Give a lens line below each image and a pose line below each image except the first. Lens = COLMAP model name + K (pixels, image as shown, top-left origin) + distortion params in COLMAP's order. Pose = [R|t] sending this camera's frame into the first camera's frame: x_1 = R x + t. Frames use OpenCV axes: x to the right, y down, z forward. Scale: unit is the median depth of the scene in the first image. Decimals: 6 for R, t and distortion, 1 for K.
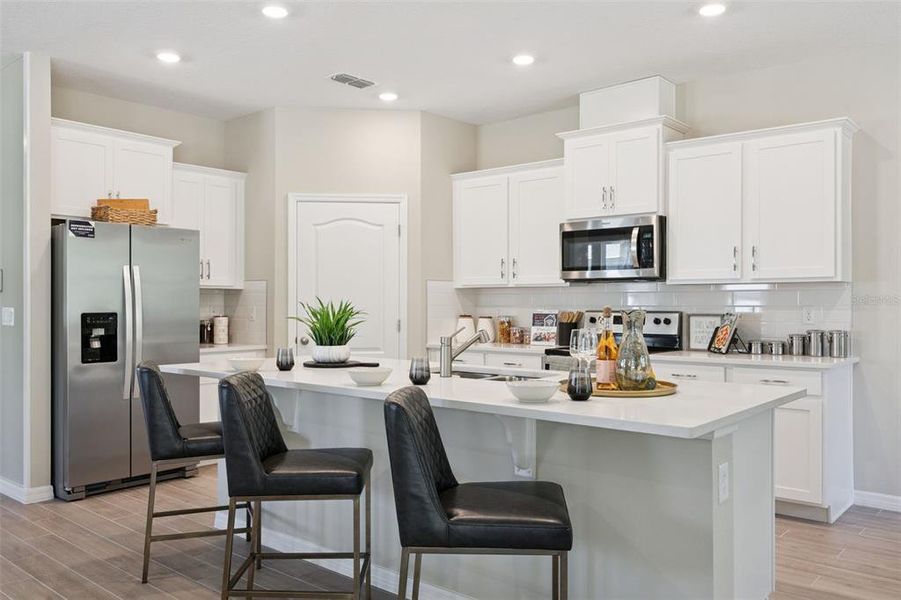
lens RADIAL K [[718.9, 0, 448.9], [0, 718.9, 303.5], [0, 0, 1]] dist [0.009990, 0.001198]
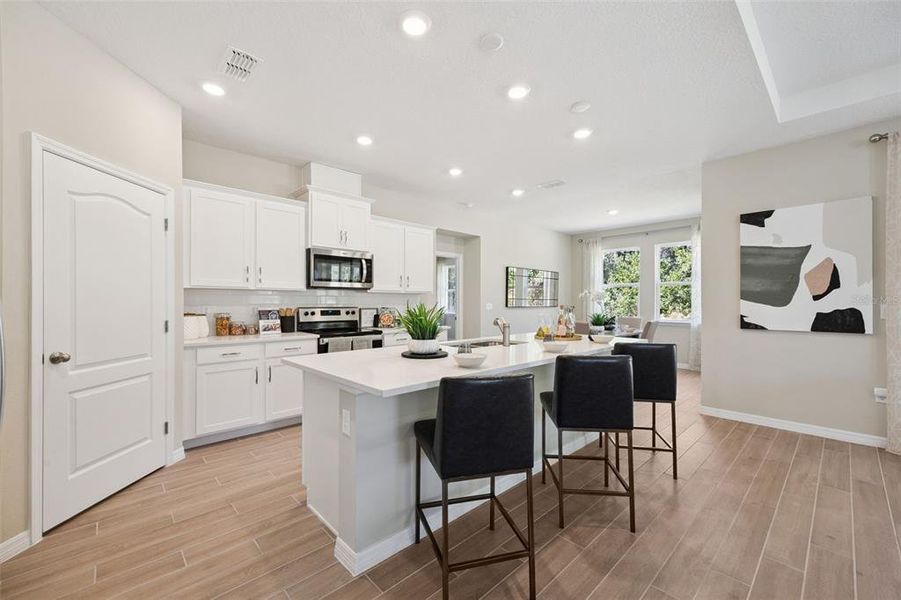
lens RADIAL K [[365.9, 0, 448.6], [0, 365.9, 301.2], [0, 0, 1]] dist [0.002467, 0.000231]
pose [[0.110410, 0.001503, 0.993885, -0.567044], [-0.006256, 0.999980, -0.000817, -0.004661], [-0.993866, -0.006127, 0.110417, 0.662818]]
